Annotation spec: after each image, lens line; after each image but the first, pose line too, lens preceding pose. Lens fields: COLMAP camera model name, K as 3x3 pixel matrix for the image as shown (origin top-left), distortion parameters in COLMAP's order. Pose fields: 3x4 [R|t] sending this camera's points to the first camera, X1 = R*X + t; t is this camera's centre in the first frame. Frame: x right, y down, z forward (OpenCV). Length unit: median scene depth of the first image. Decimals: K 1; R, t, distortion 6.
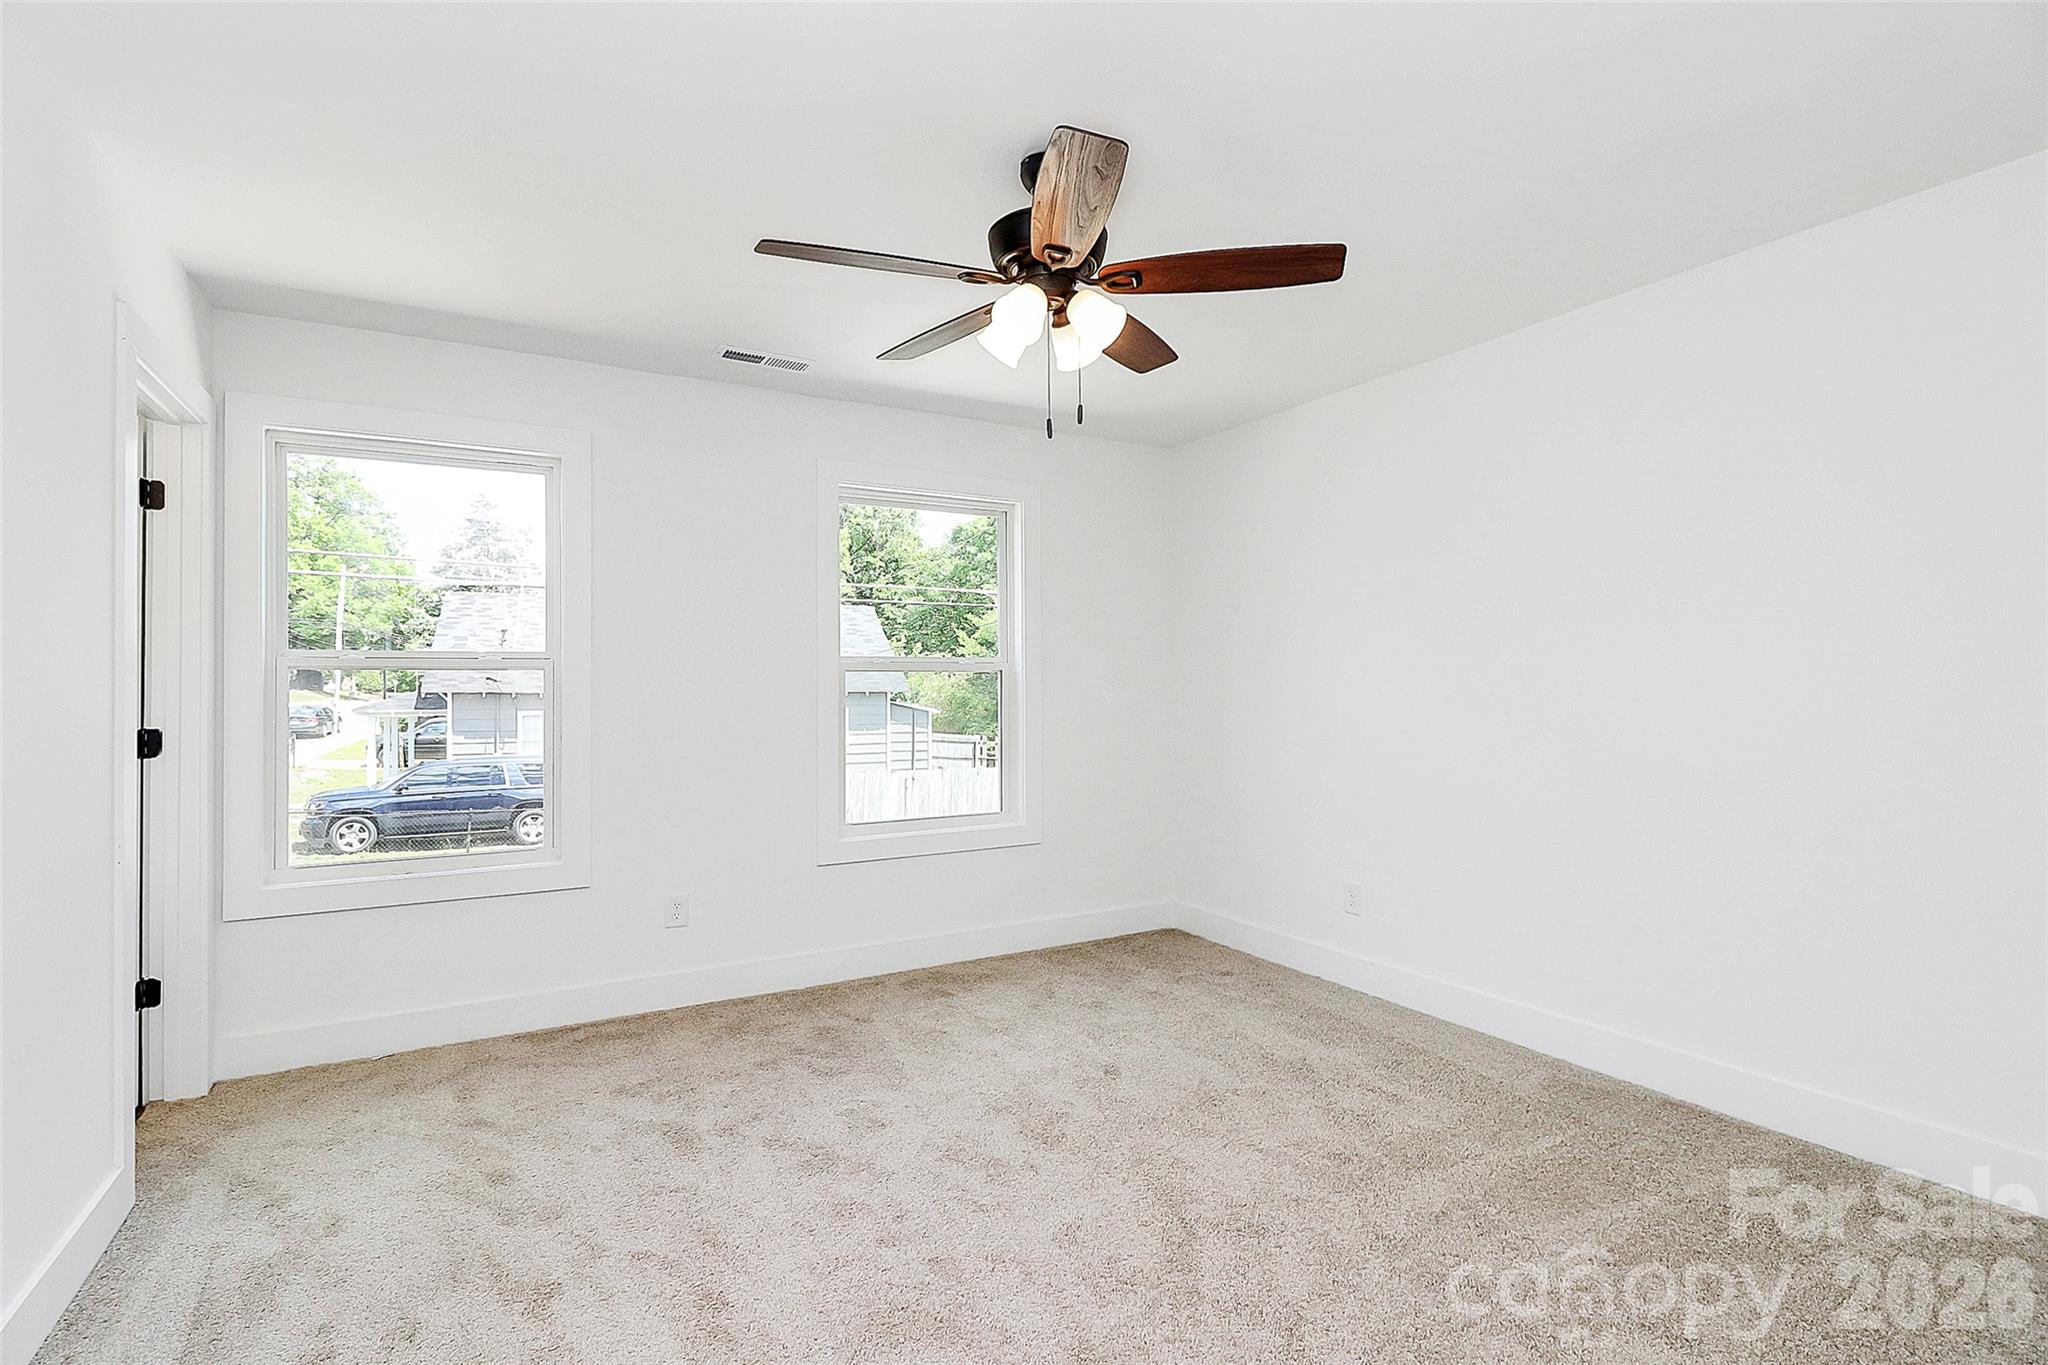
lens RADIAL K [[971.4, 0, 1018.8], [0, 971.4, 676.9], [0, 0, 1]] dist [0.000334, -0.011626]
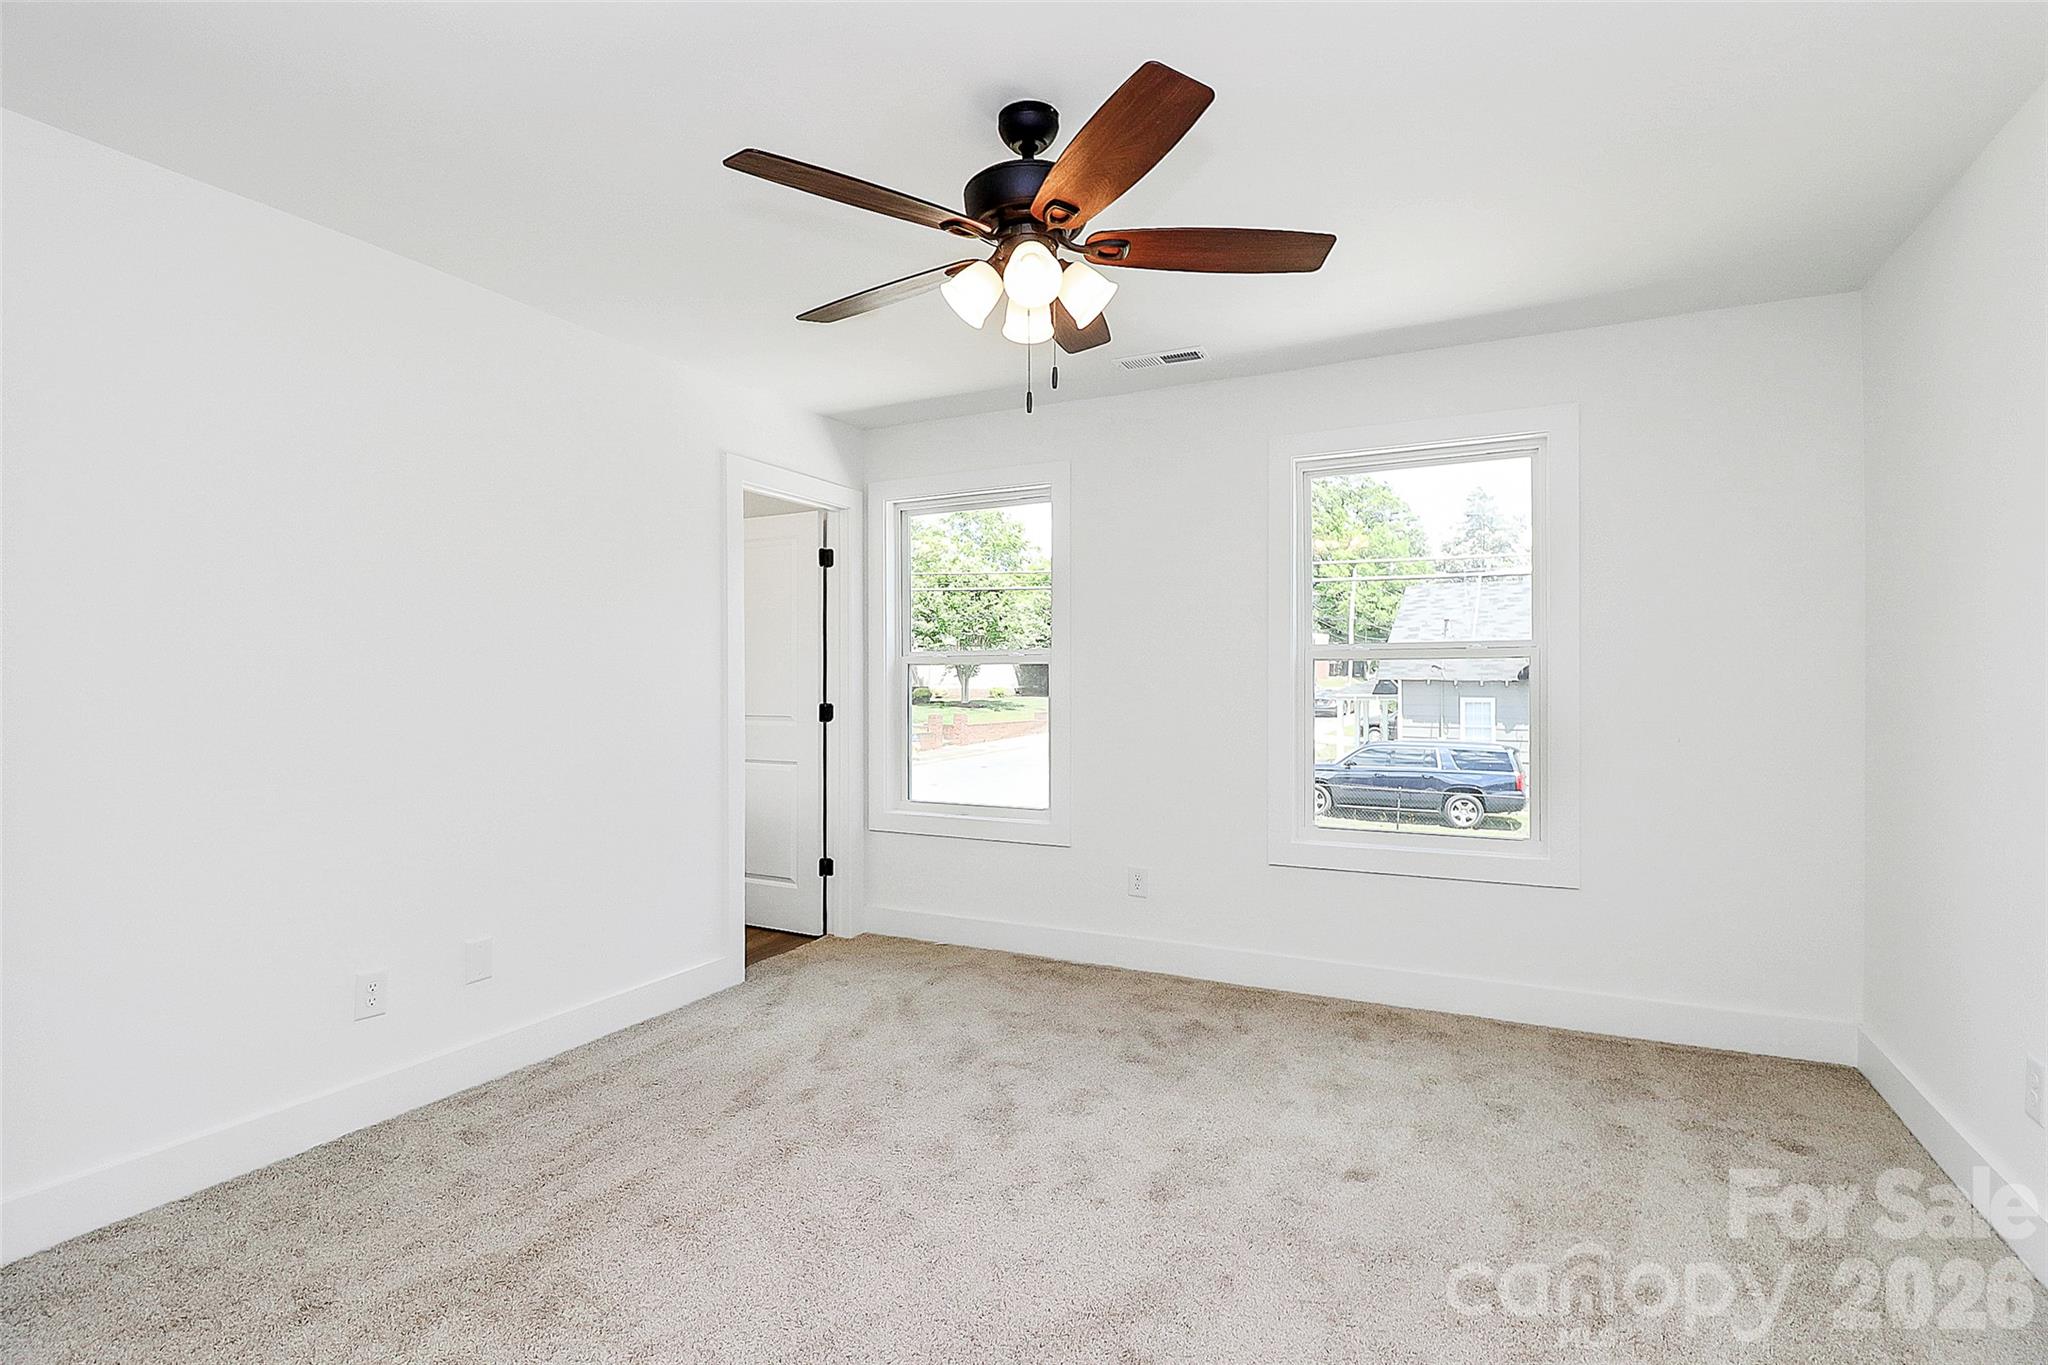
lens RADIAL K [[968.2, 0, 1024.0], [0, 968.2, 682.5], [0, 0, 1]] dist [0.002060, -0.008500]
pose [[0.554192, 0.006847, -0.832360, 0.095079], [0.009362, 0.999852, 0.014458, -0.000231], [0.832336, -0.015805, 0.554046, 0.057063]]
